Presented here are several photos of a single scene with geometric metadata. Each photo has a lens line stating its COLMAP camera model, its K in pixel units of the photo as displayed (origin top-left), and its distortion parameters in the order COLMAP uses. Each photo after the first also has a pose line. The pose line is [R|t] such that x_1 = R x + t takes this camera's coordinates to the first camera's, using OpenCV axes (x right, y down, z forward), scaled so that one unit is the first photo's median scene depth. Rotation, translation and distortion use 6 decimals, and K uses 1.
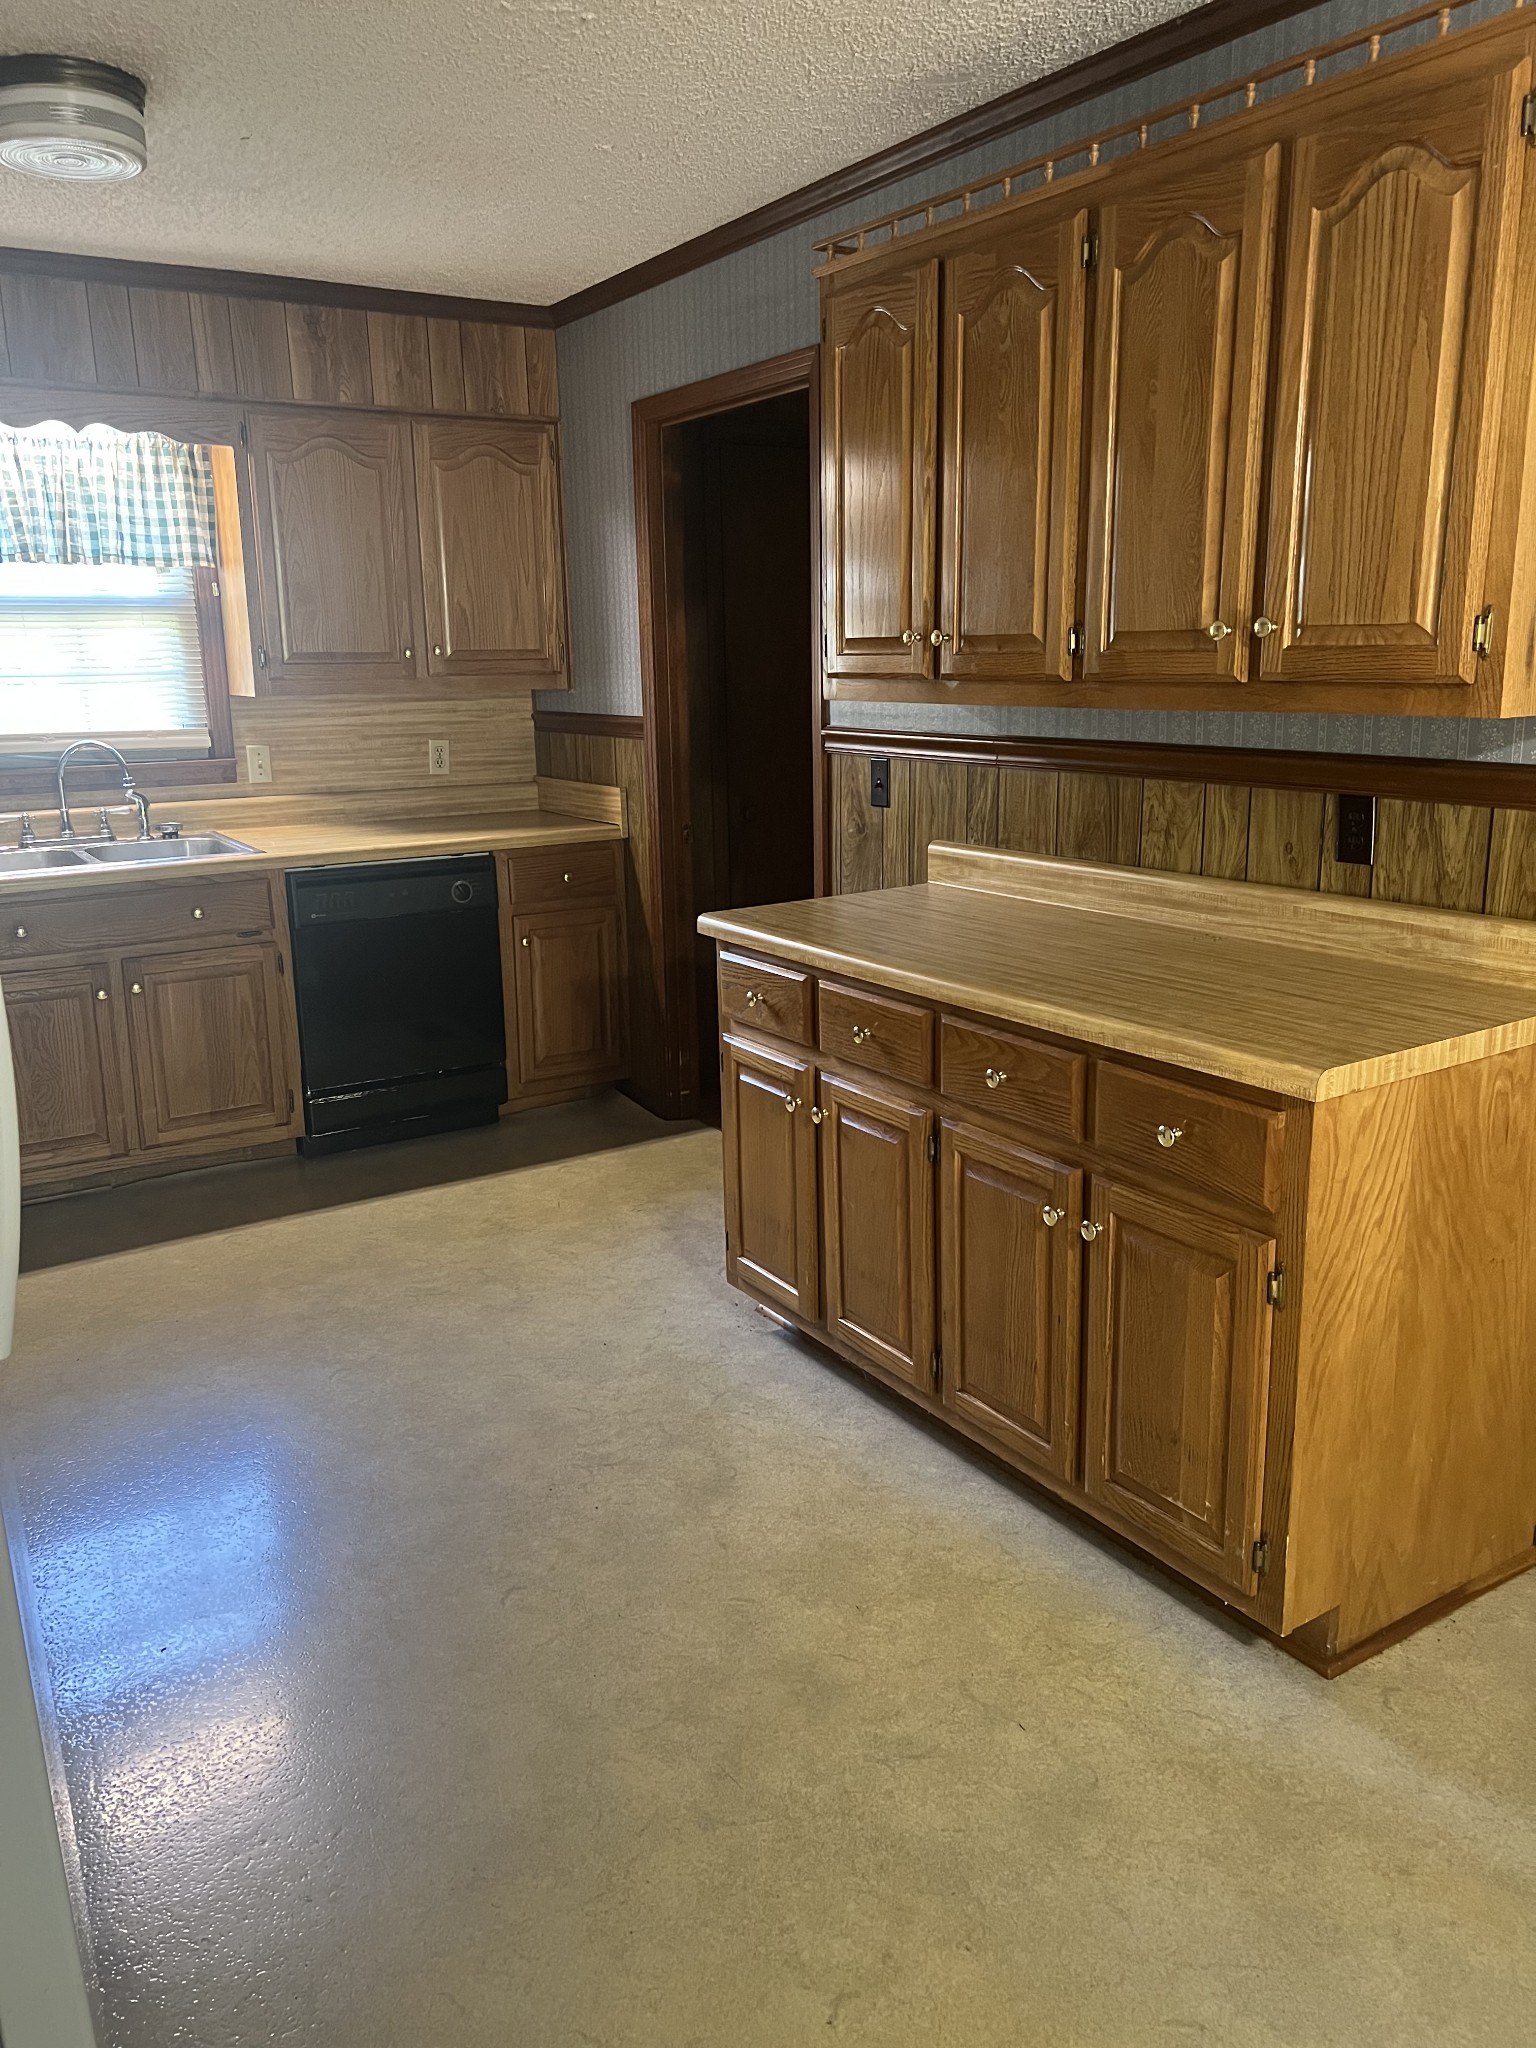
lens RADIAL K [[1537.4, 0, 768.0], [0, 1537.4, 1024.0], [0, 0, 1]] dist [0.006955, -0.003069]
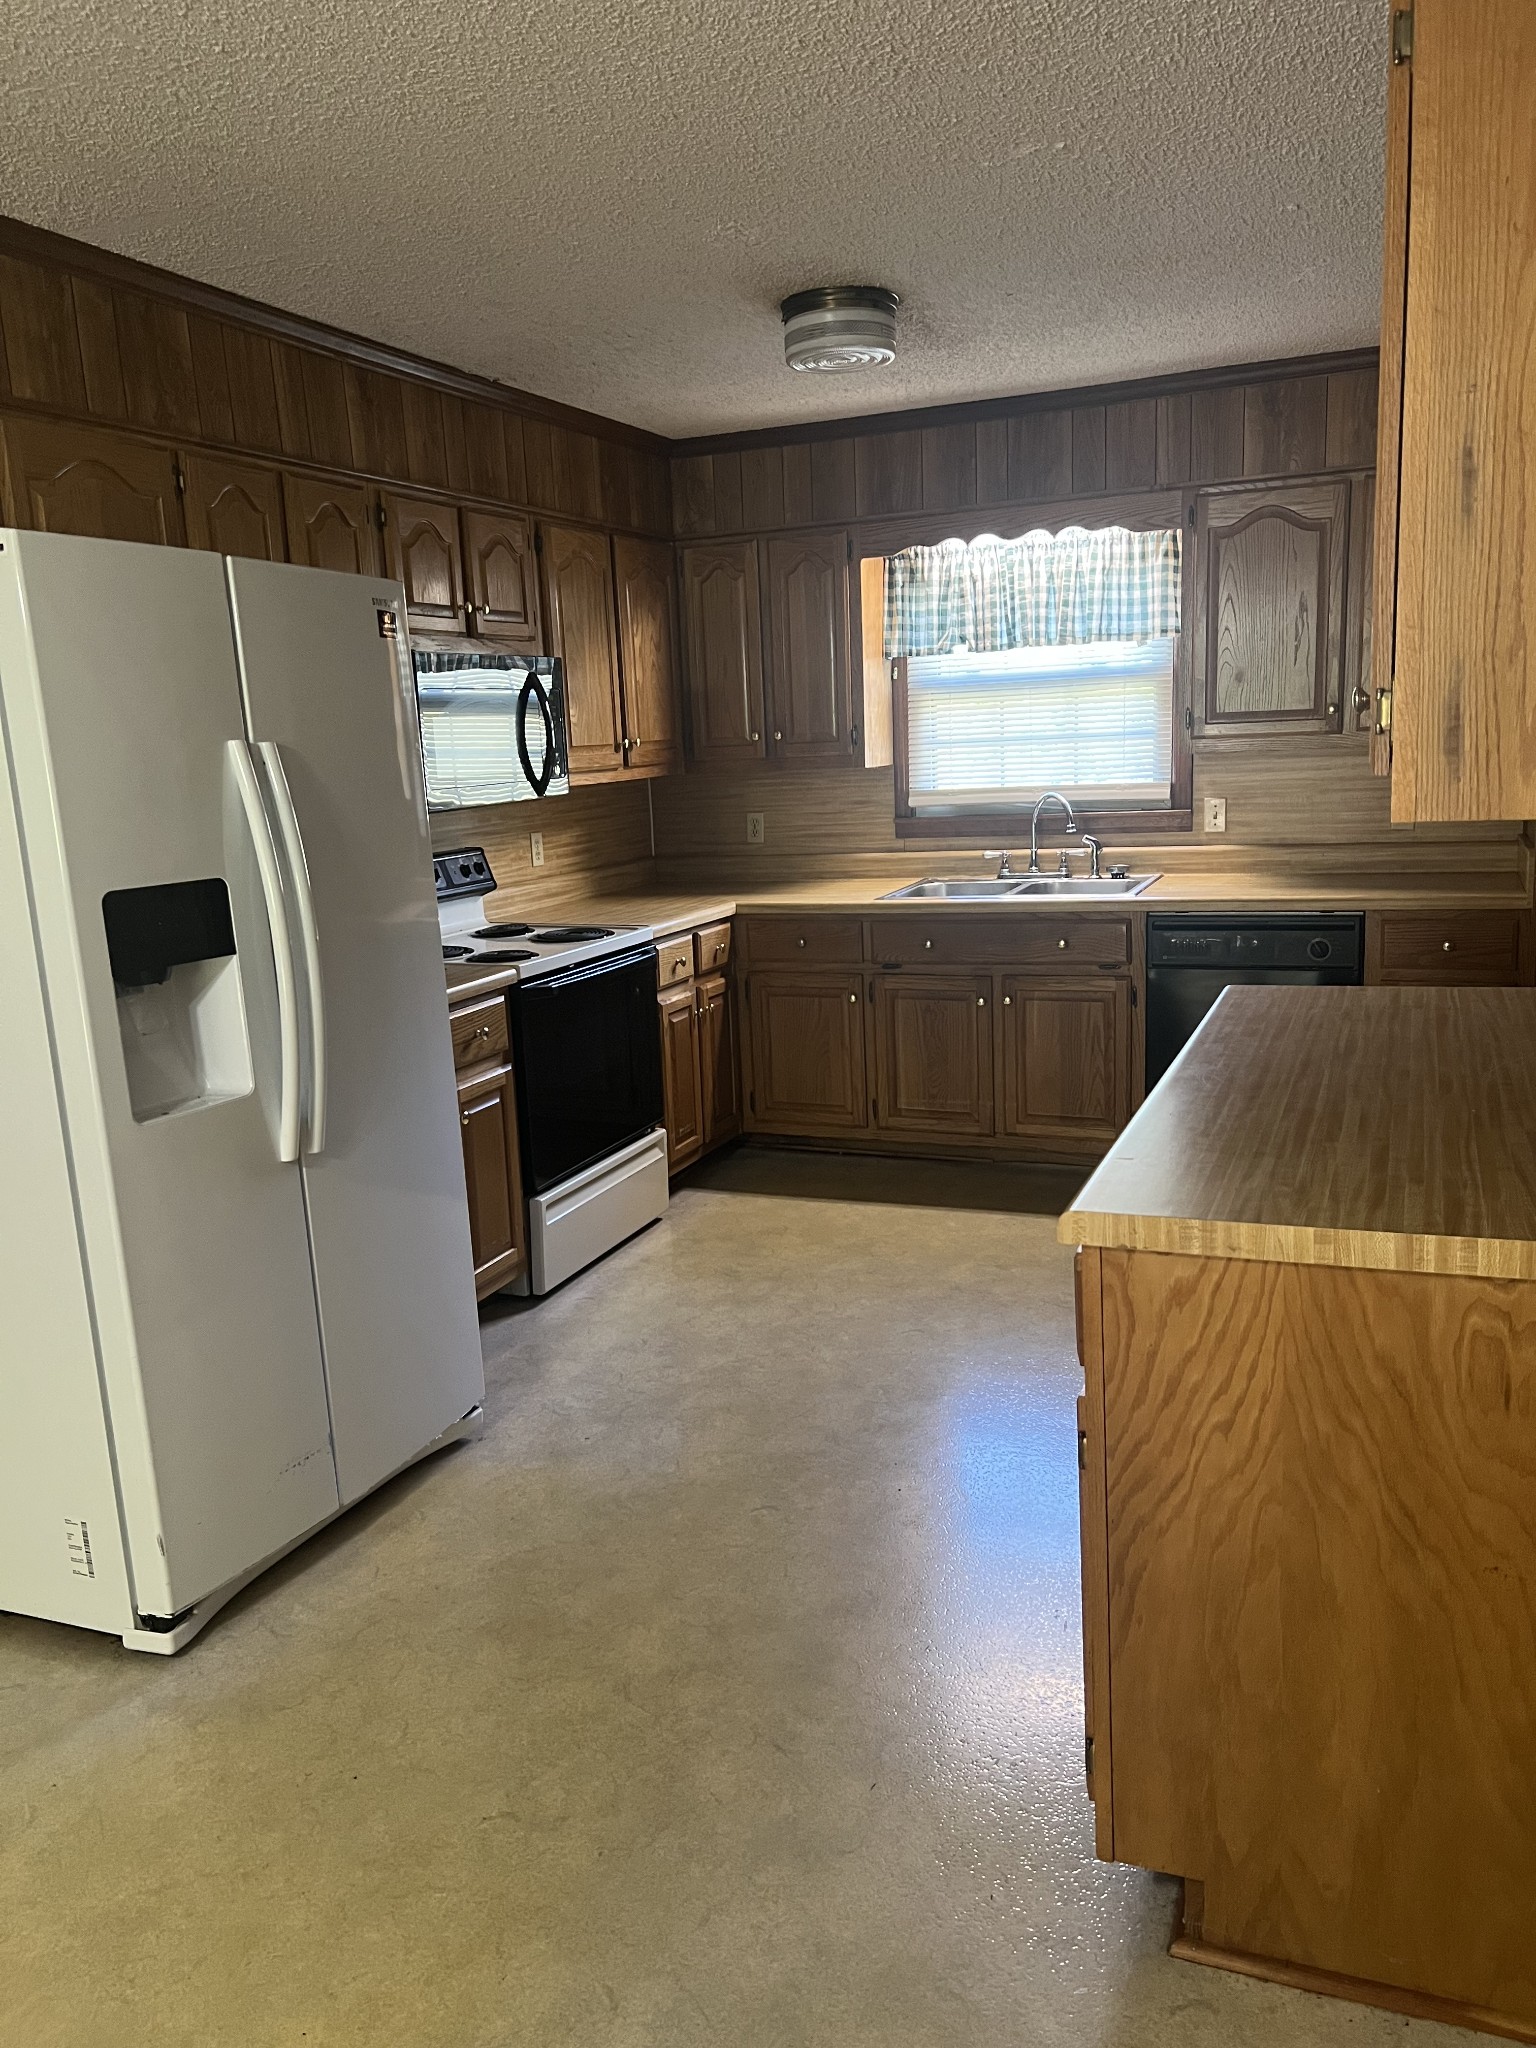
lens RADIAL K [[1512.0, 0, 768.1], [0, 1512.0, 1064.9], [0, 0, 1]] dist [0.013886, -0.000729]
pose [[0.565221, 0.159578, -0.809358, 0.429195], [-0.153822, 0.984292, 0.086647, -0.045255], [0.810471, 0.075523, 0.580890, 0.158458]]
